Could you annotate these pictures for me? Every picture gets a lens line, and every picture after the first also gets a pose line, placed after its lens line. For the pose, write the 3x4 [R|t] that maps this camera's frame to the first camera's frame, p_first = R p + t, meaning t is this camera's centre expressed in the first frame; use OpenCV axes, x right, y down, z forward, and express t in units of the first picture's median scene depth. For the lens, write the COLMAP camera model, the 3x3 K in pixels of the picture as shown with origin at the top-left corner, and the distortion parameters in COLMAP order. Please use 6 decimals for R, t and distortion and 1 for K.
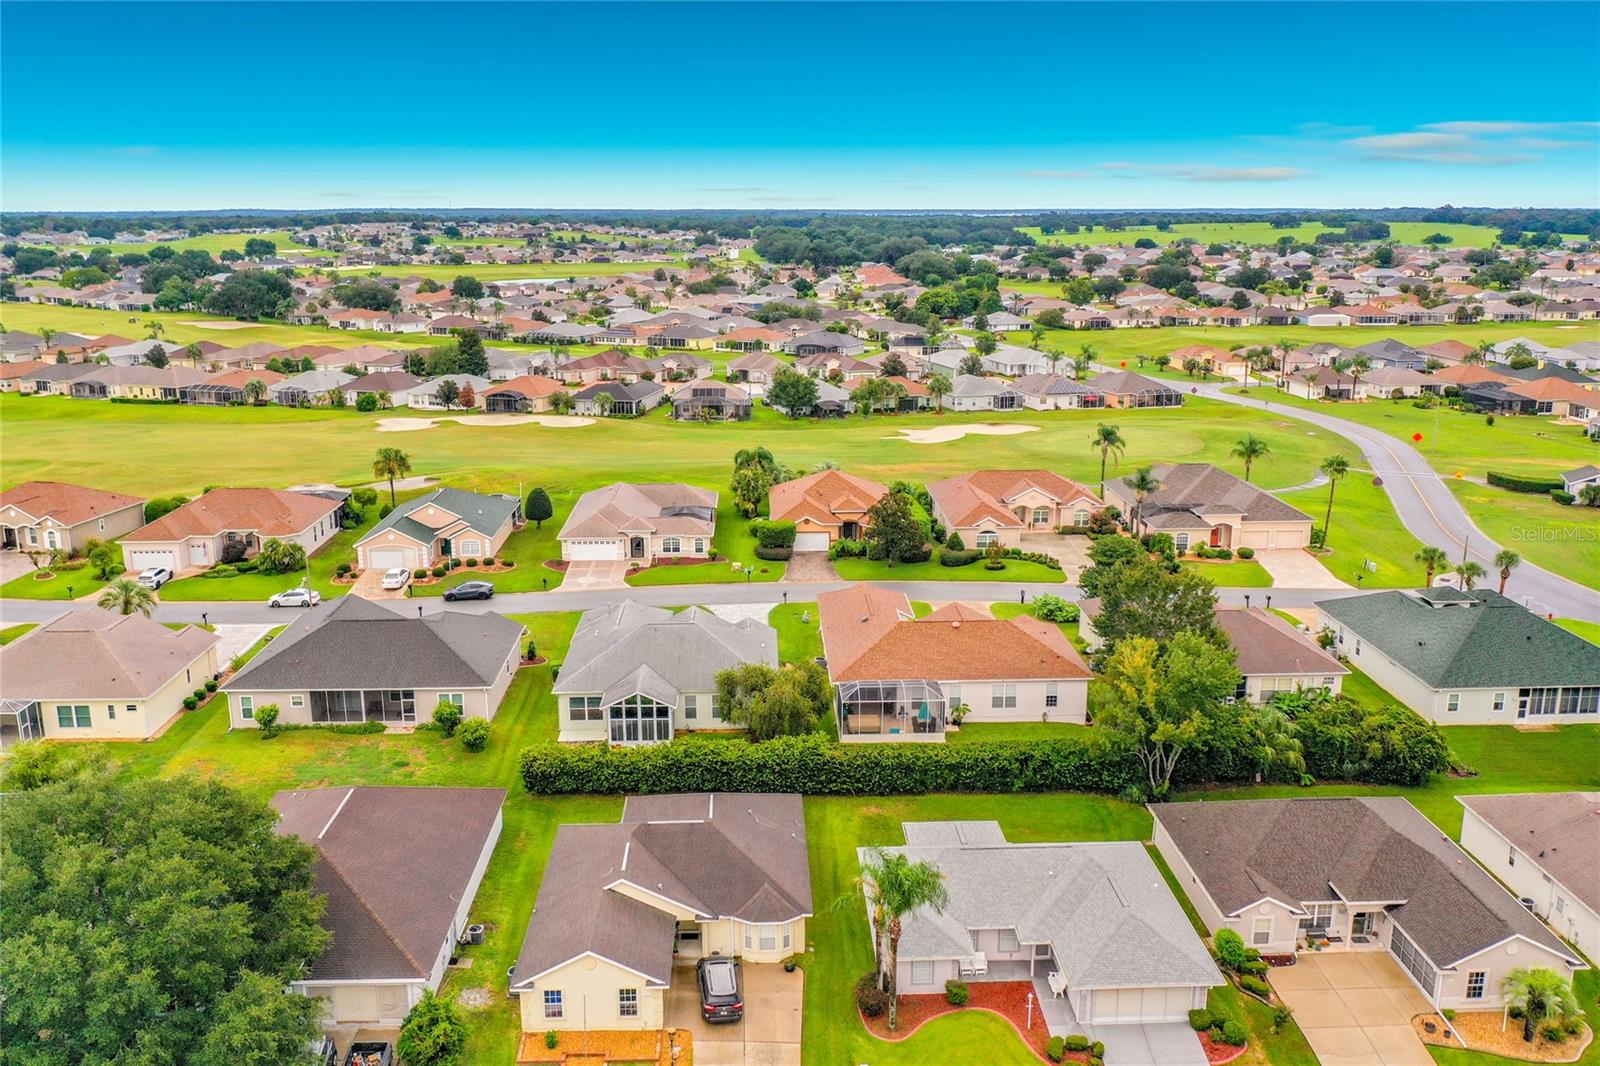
lens RADIAL K [[1323.8, 0, 800.2], [0, 1323.8, 469.2], [0, 0, 1]] dist [-0.018541, -0.011236]
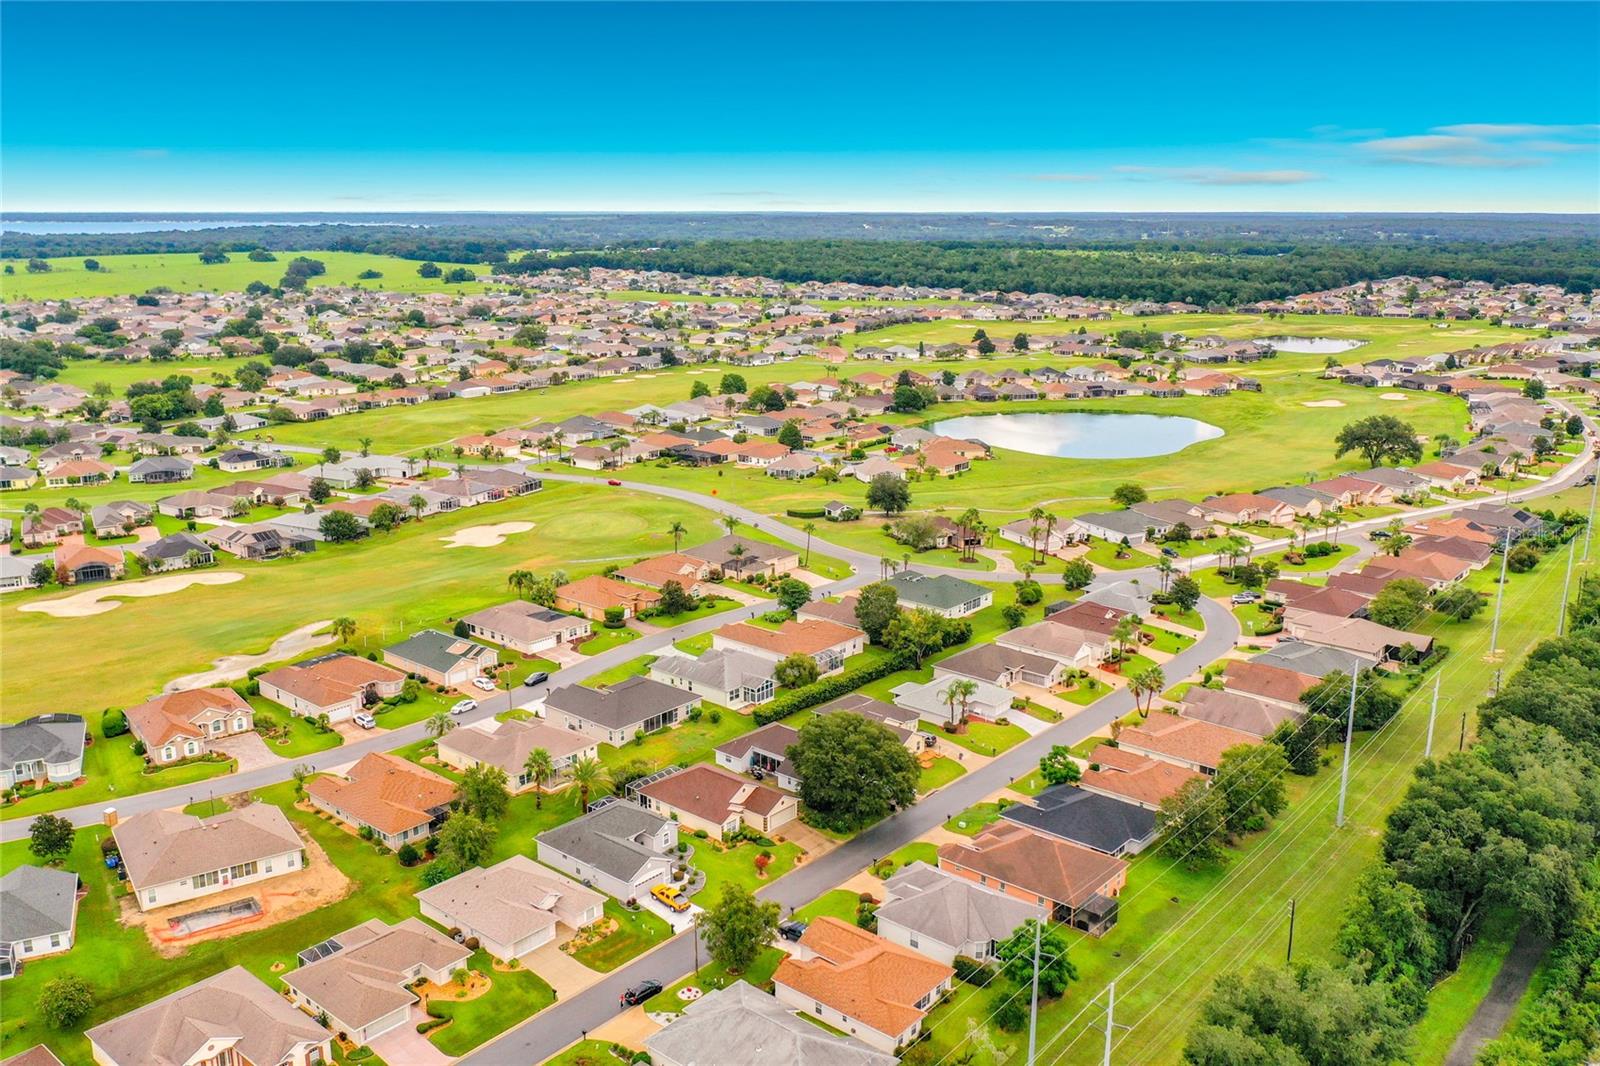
lens RADIAL K [[1325.6, 0, 800.0], [0, 1325.6, 533.0], [0, 0, 1]] dist [-0.021149, -0.003331]
pose [[0.673182, -0.172698, 0.719028, -1.187339], [0.137914, 0.984608, 0.107365, -0.232720], [-0.726502, 0.026888, 0.686638, -0.485615]]
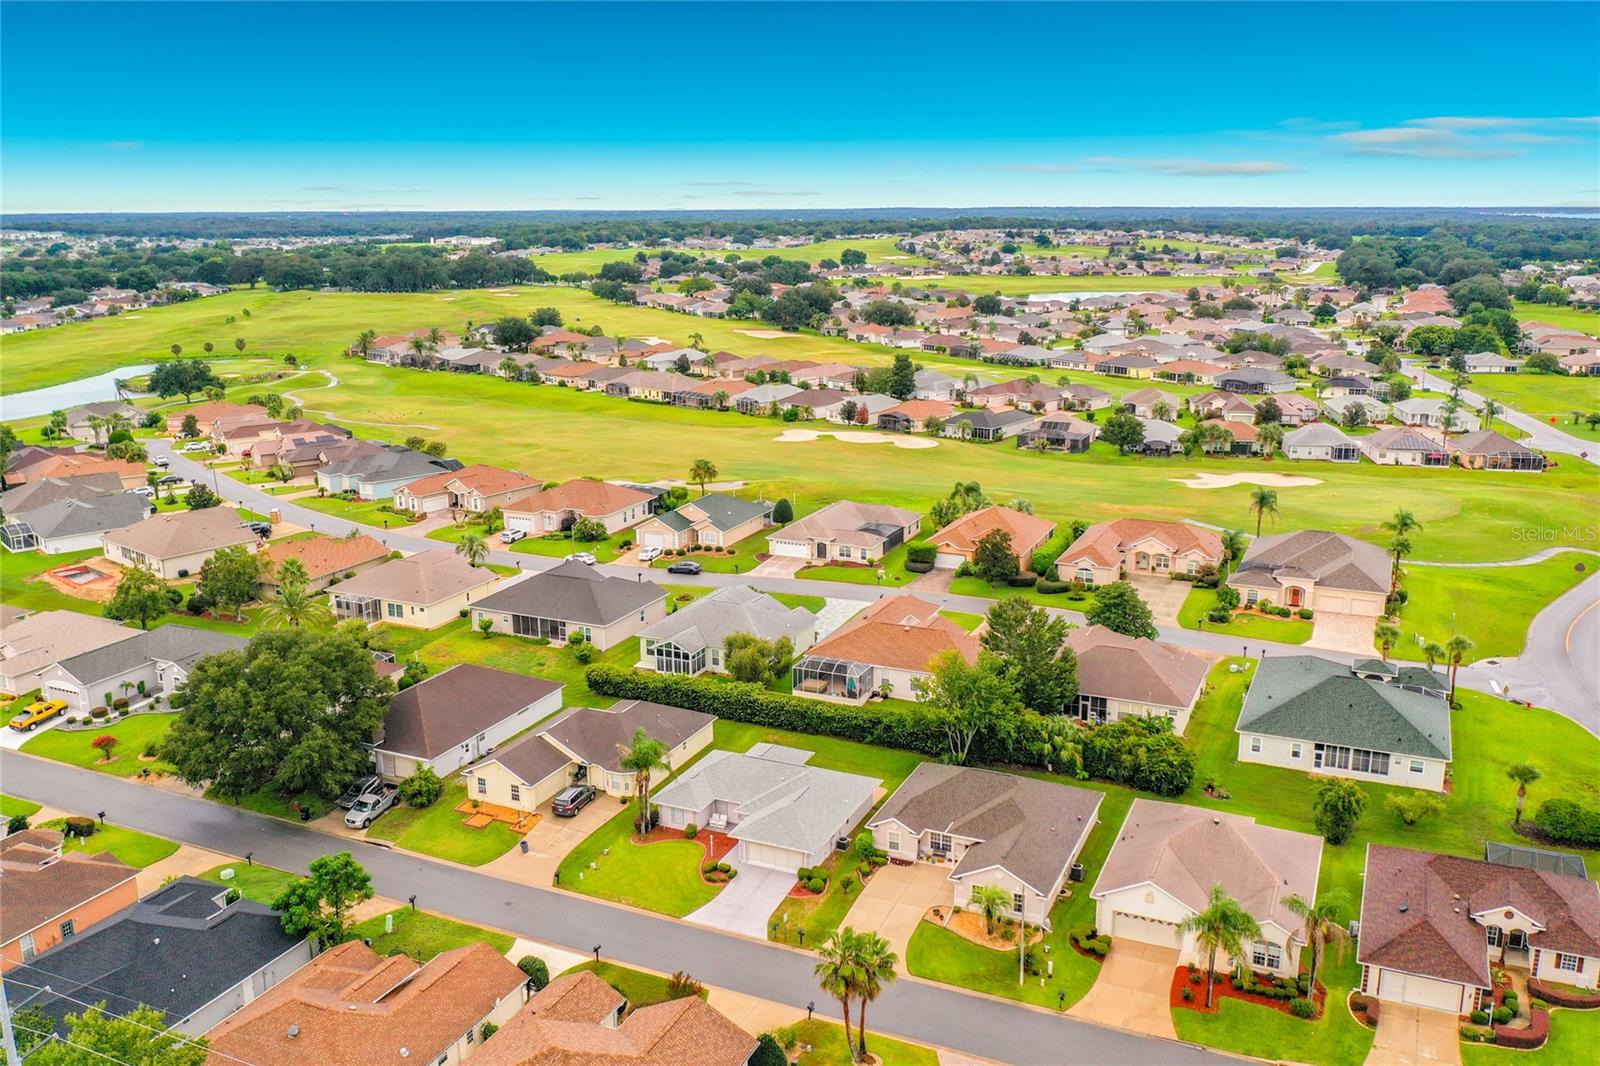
lens RADIAL K [[1326.8, 0, 805.6], [0, 1326.8, 464.4], [0, 0, 1]] dist [-0.023164, -0.004177]
pose [[0.893428, 0.080124, -0.442002, 0.453218], [-0.080789, 0.996580, 0.017354, -0.050303], [0.441881, 0.020204, 0.896846, -0.212428]]
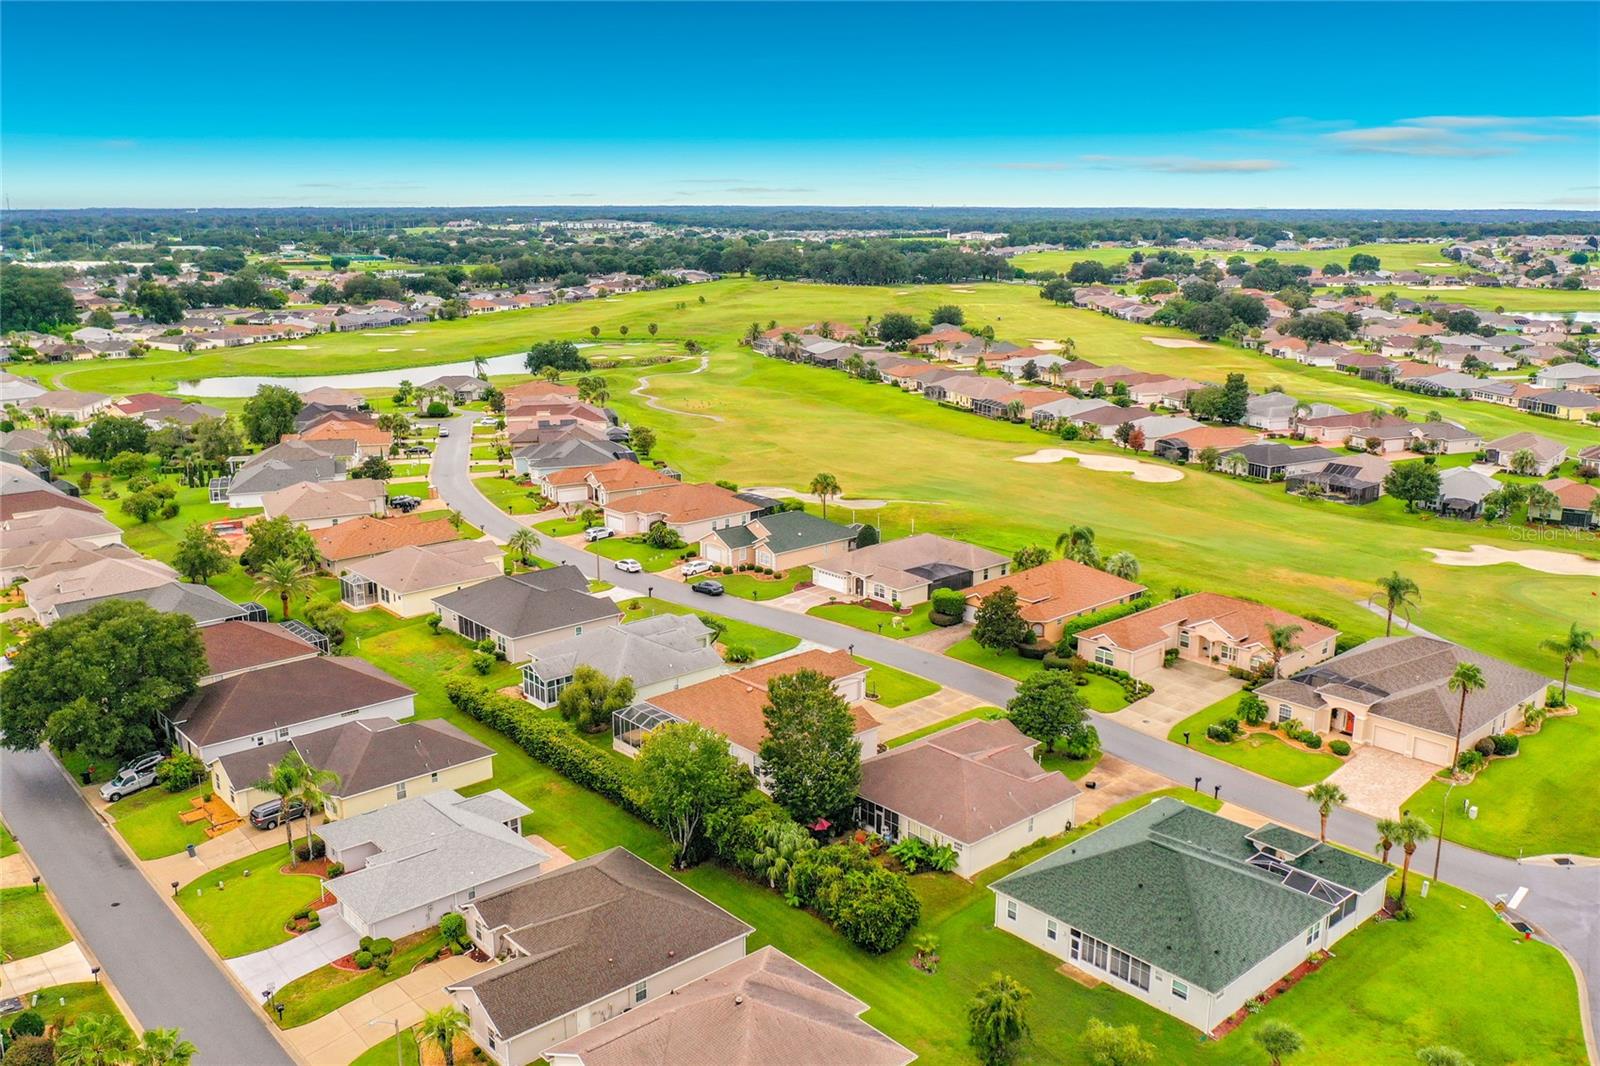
lens RADIAL K [[1335.0, 0, 805.0], [0, 1335.0, 501.9], [0, 0, 1]] dist [-0.036510, -0.005499]
pose [[0.632901, 0.167190, -0.755965, 0.749167], [-0.148727, 0.984475, 0.093212, -0.121790], [0.759813, 0.053439, 0.647942, 0.184442]]
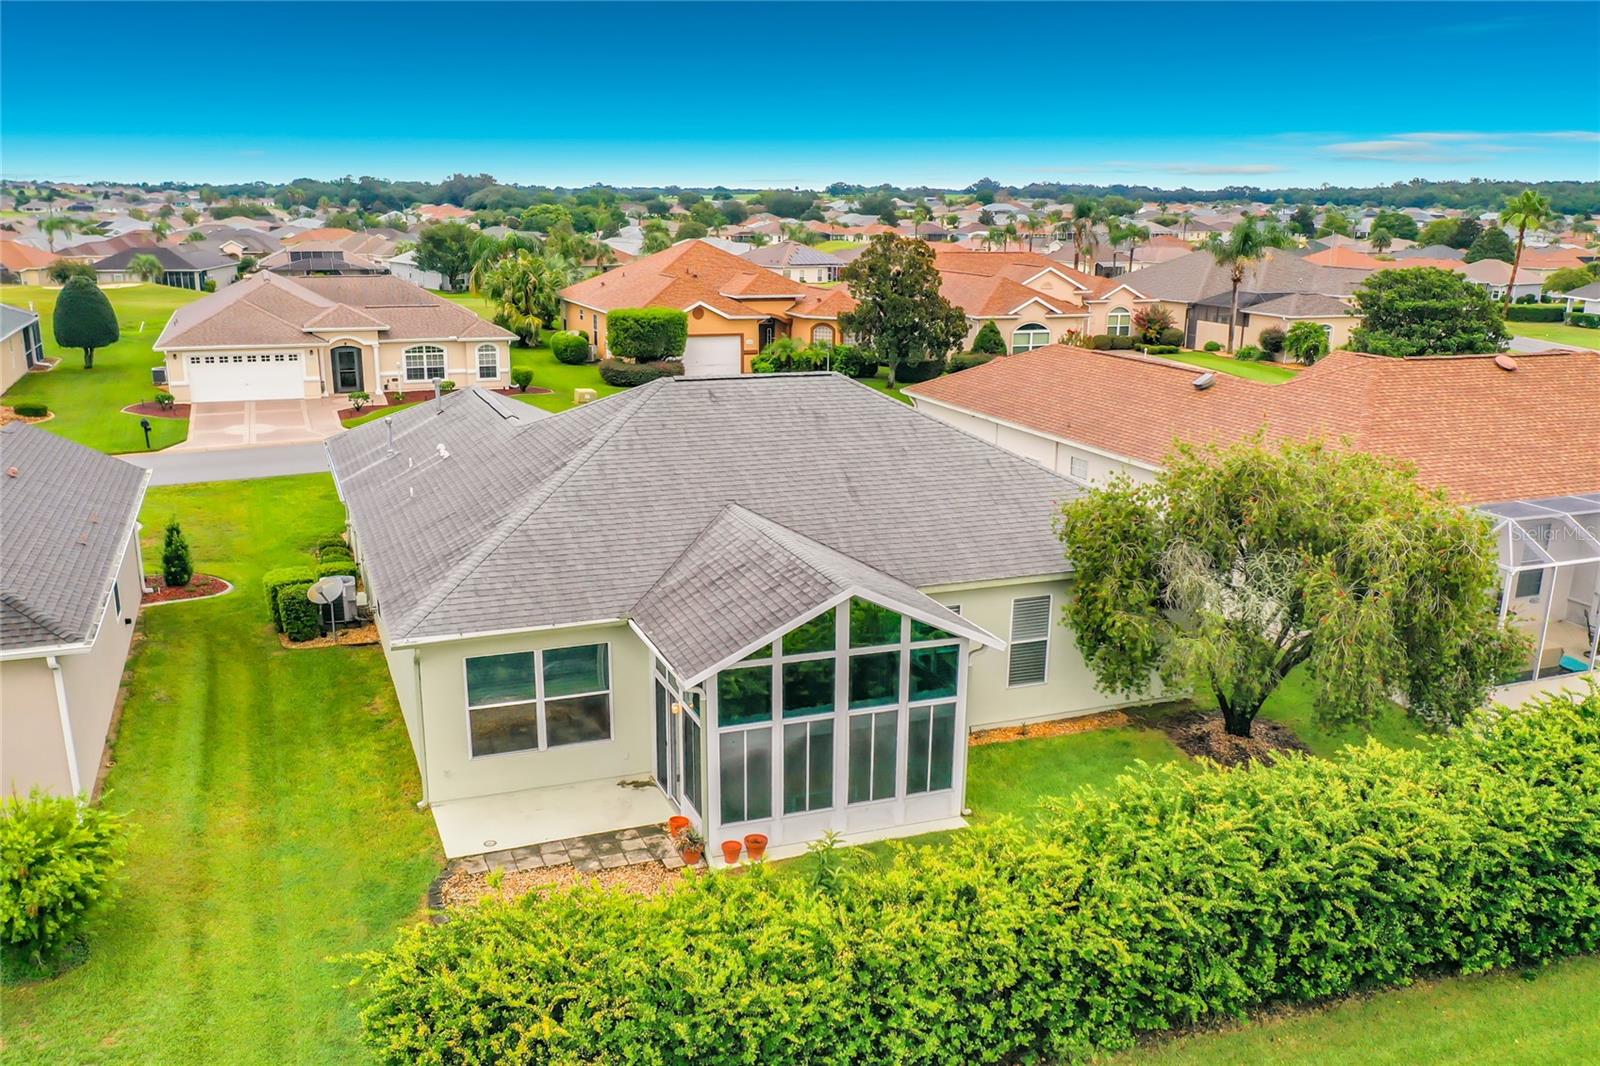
lens RADIAL K [[1346.9, 0, 794.1], [0, 1346.9, 571.9], [0, 0, 1]] dist [-0.031901, -0.012960]
pose [[0.943059, -0.074339, 0.324211, -0.134419], [0.048988, 0.995118, 0.085676, 0.096807], [-0.328998, -0.064915, 0.942097, 0.525817]]
